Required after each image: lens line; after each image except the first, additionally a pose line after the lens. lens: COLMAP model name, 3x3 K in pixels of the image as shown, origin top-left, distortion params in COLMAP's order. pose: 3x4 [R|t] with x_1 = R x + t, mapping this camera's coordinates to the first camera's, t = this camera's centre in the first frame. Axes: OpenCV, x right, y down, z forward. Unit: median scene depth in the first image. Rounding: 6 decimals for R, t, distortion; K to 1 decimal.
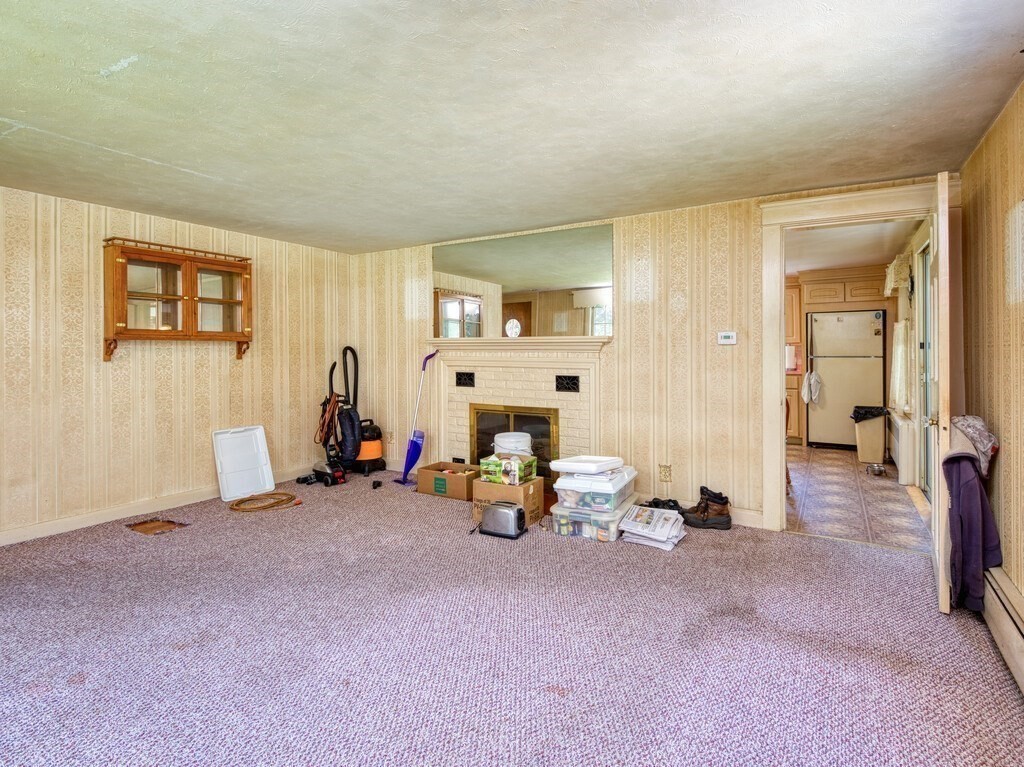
lens RADIAL K [[502.8, 0, 513.8], [0, 502.8, 349.4], [0, 0, 1]] dist [0.002300, -0.000265]
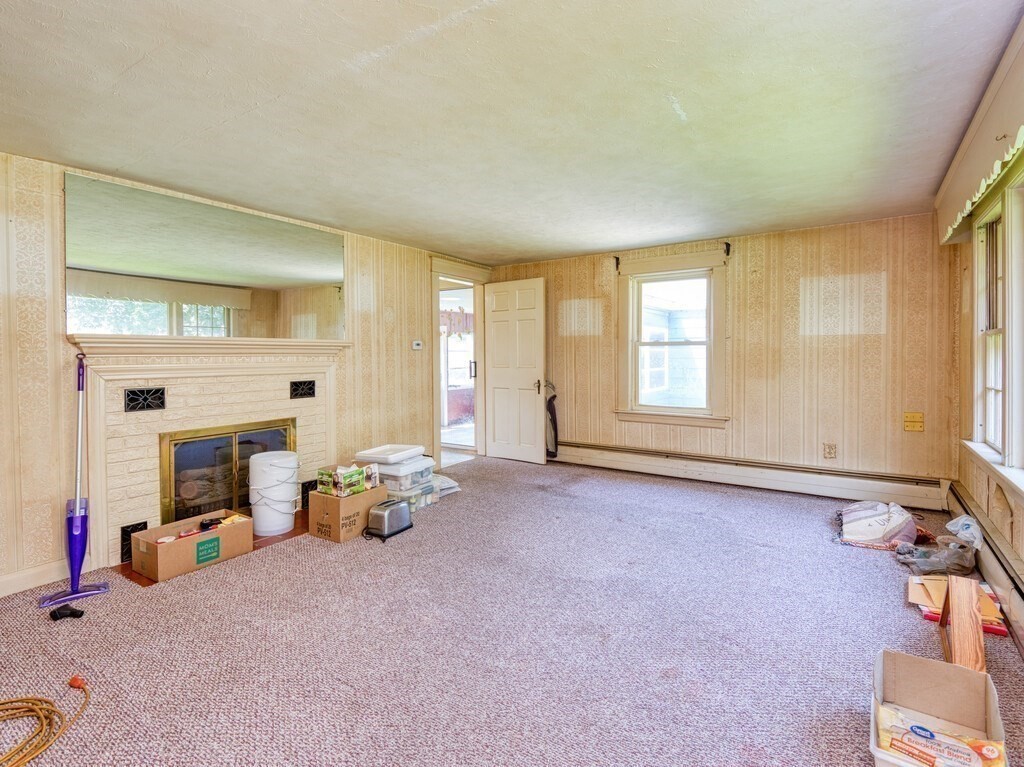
lens RADIAL K [[511.4, 0, 514.8], [0, 511.4, 357.8], [0, 0, 1]] dist [-0.000269, -0.001148]
pose [[0.054363, -0.007432, 0.998494, -0.844090], [0.004715, 0.999963, 0.007186, 0.003312], [-0.998510, 0.004317, 0.054396, 0.554944]]
